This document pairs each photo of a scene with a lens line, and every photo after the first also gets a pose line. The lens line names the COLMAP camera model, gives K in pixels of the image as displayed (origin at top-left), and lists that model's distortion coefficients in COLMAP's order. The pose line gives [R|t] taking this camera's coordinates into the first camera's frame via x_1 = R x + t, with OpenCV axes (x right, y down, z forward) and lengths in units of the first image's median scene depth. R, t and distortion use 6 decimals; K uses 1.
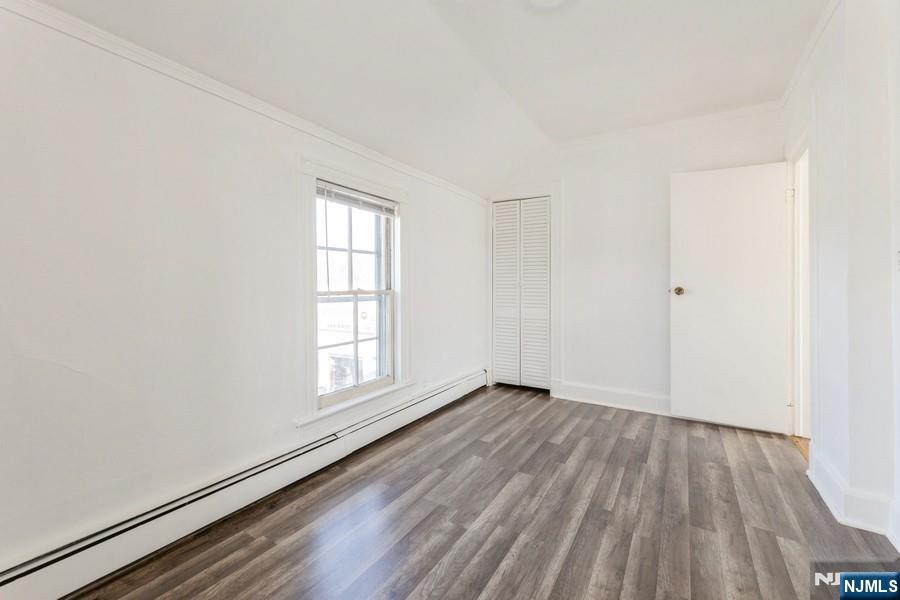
lens RADIAL K [[381.5, 0, 447.0], [0, 381.5, 287.4], [0, 0, 1]] dist [0.000062, -0.000049]
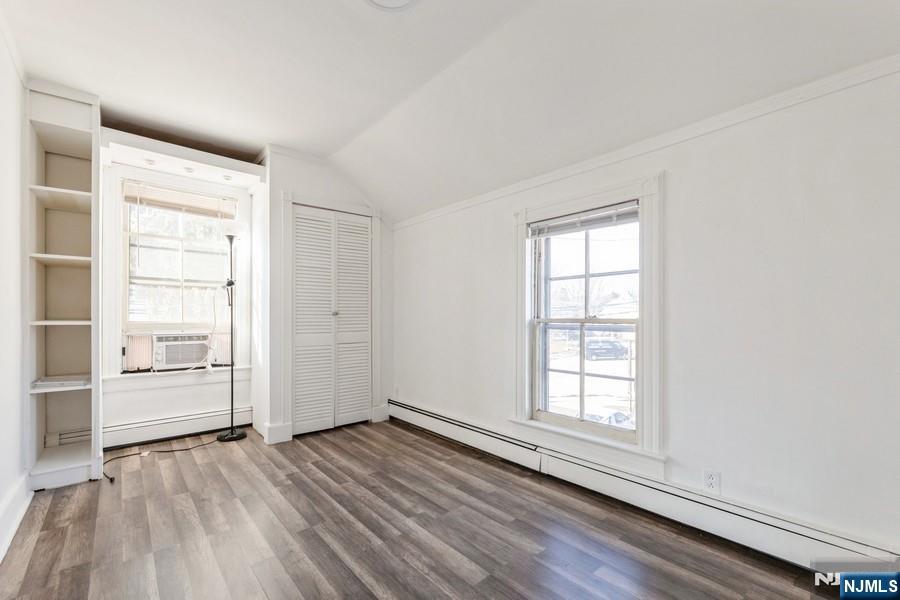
lens RADIAL K [[388.1, 0, 453.0], [0, 388.1, 314.7], [0, 0, 1]] dist [-0.000537, -0.000085]
pose [[-0.299811, 0.001354, -0.953998, 1.062599], [0.001282, 0.999999, 0.001017, -0.004519], [0.953998, -0.000918, -0.299813, 1.359739]]
